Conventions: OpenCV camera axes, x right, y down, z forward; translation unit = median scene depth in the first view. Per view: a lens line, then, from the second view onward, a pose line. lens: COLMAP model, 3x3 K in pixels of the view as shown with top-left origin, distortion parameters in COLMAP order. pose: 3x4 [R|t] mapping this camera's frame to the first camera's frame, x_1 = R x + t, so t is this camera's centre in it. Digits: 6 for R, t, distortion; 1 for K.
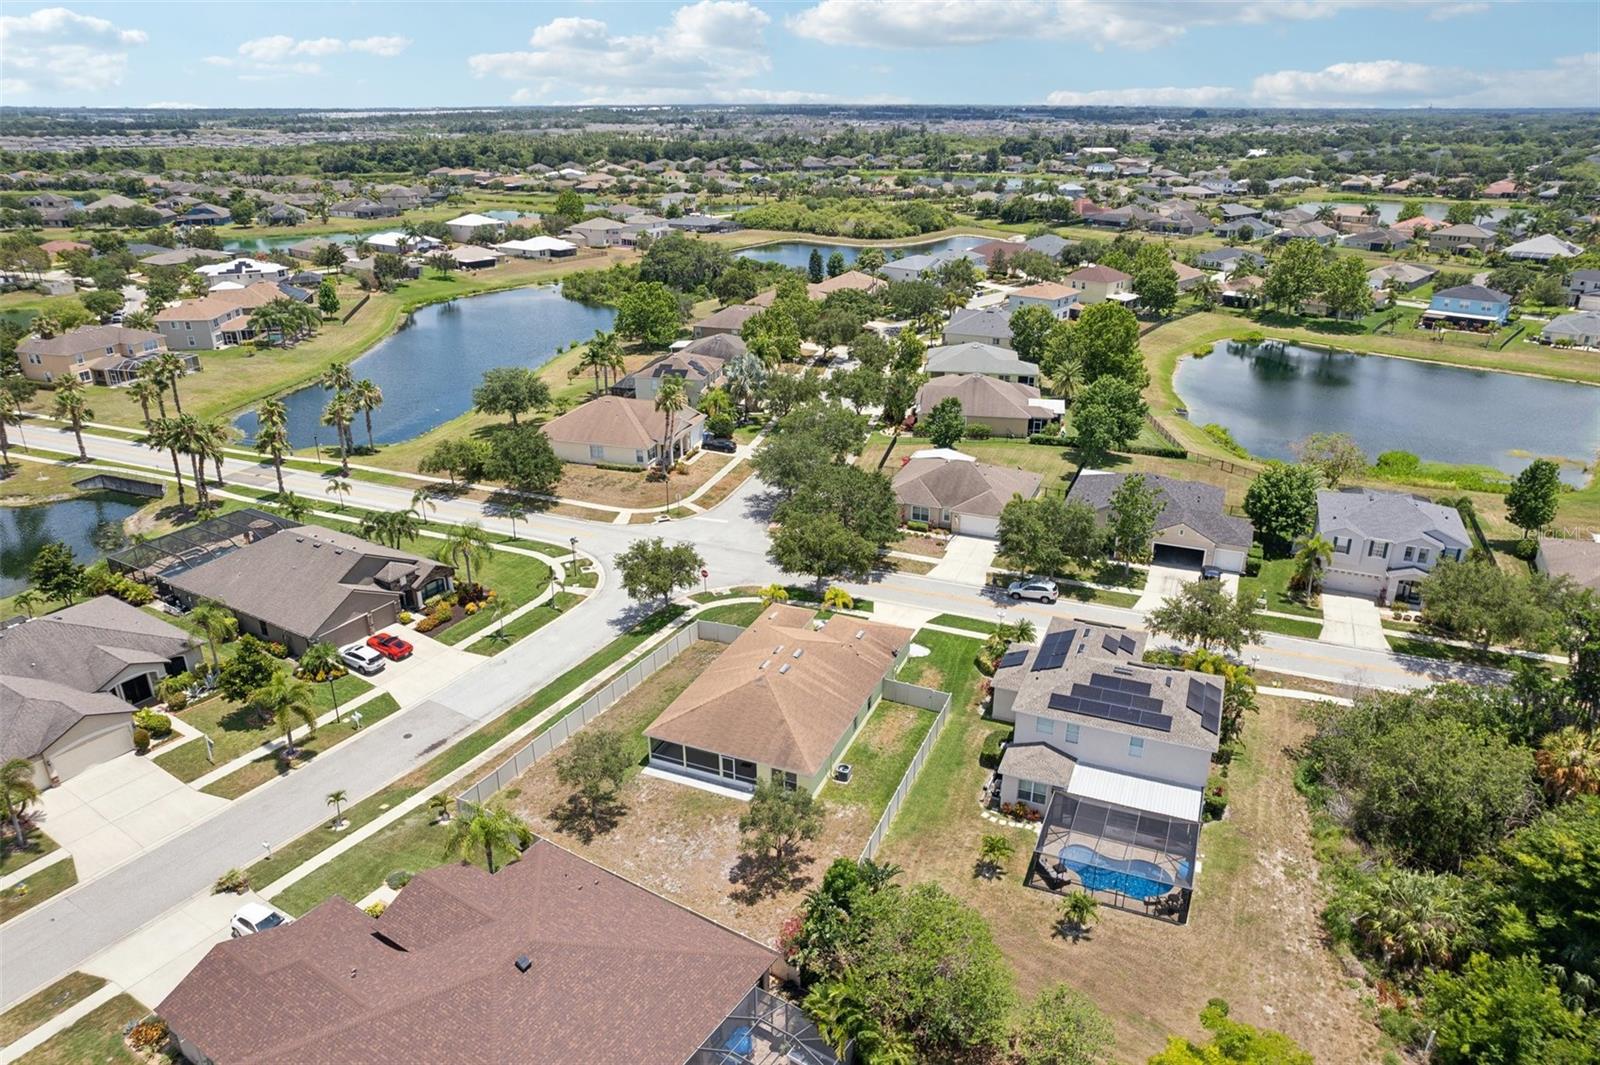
lens RADIAL K [[1047.5, 0, 800.0], [0, 1047.5, 532.5], [0, 0, 1]] dist [-0.072991, 0.054128]
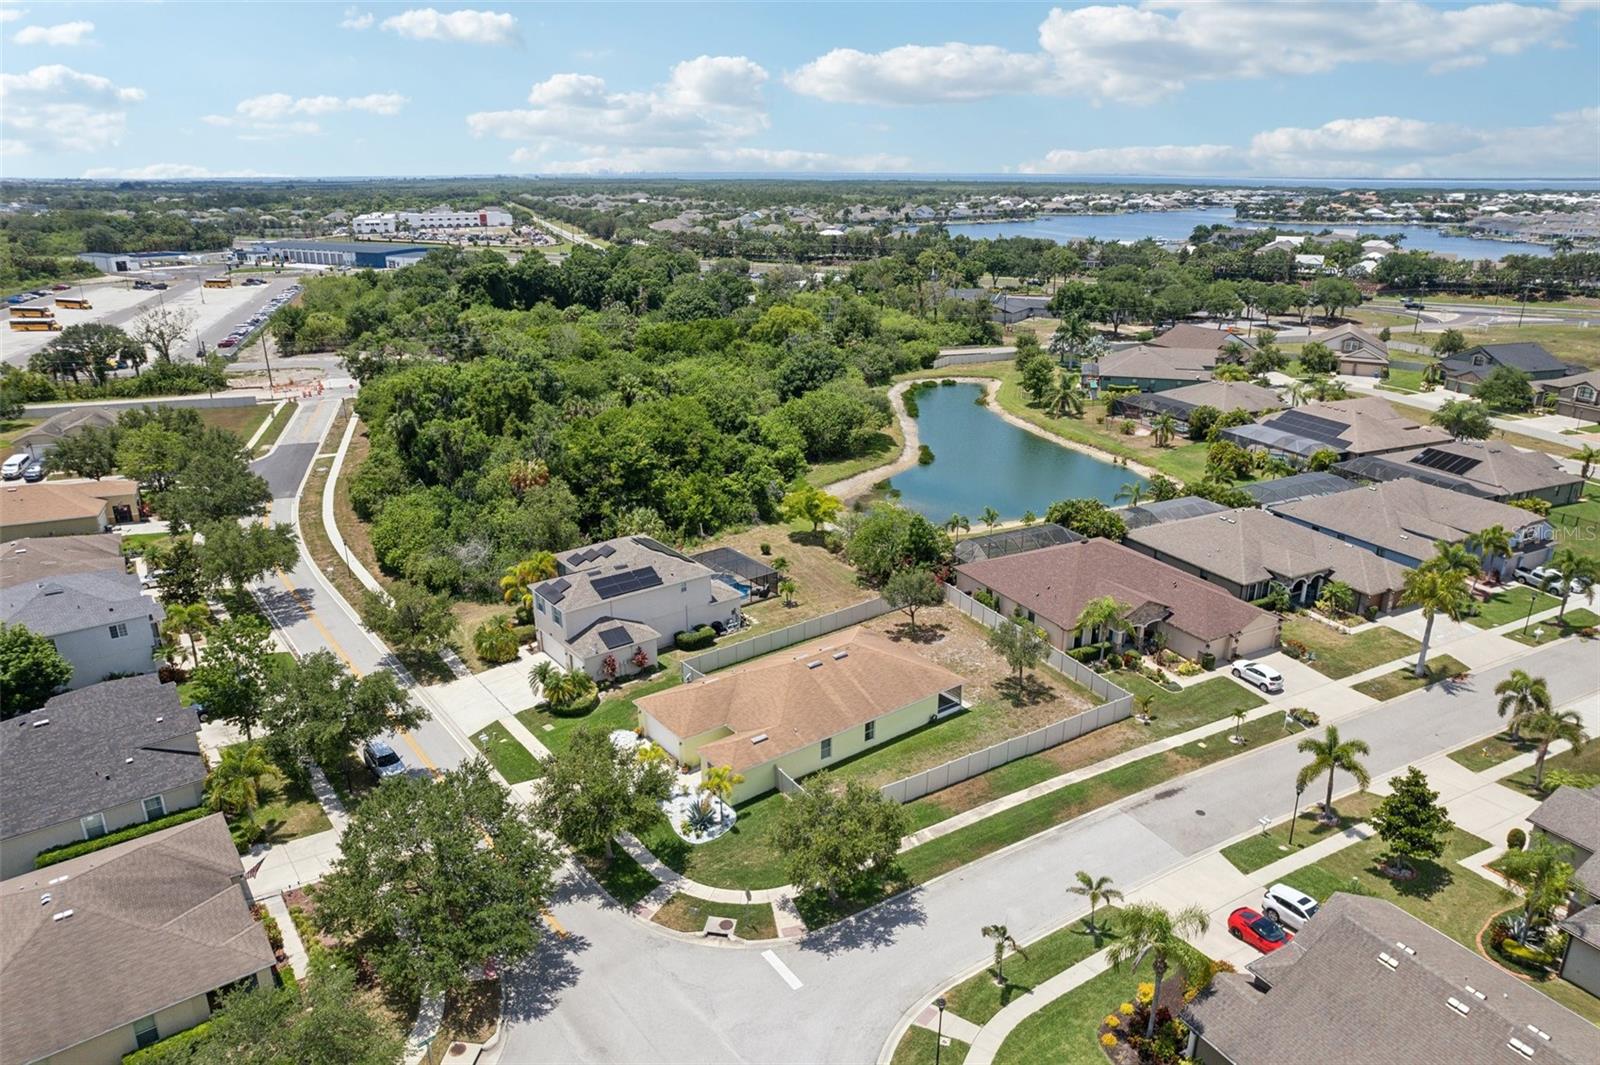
lens RADIAL K [[1047.5, 0, 800.0], [0, 1047.5, 532.5], [0, 0, 1]] dist [-0.072991, 0.054128]
pose [[-0.868575, -0.155802, 0.470429, -0.380694], [0.194071, 0.766525, 0.612189, -0.495524], [-0.455976, 0.623029, -0.635548, 1.301755]]
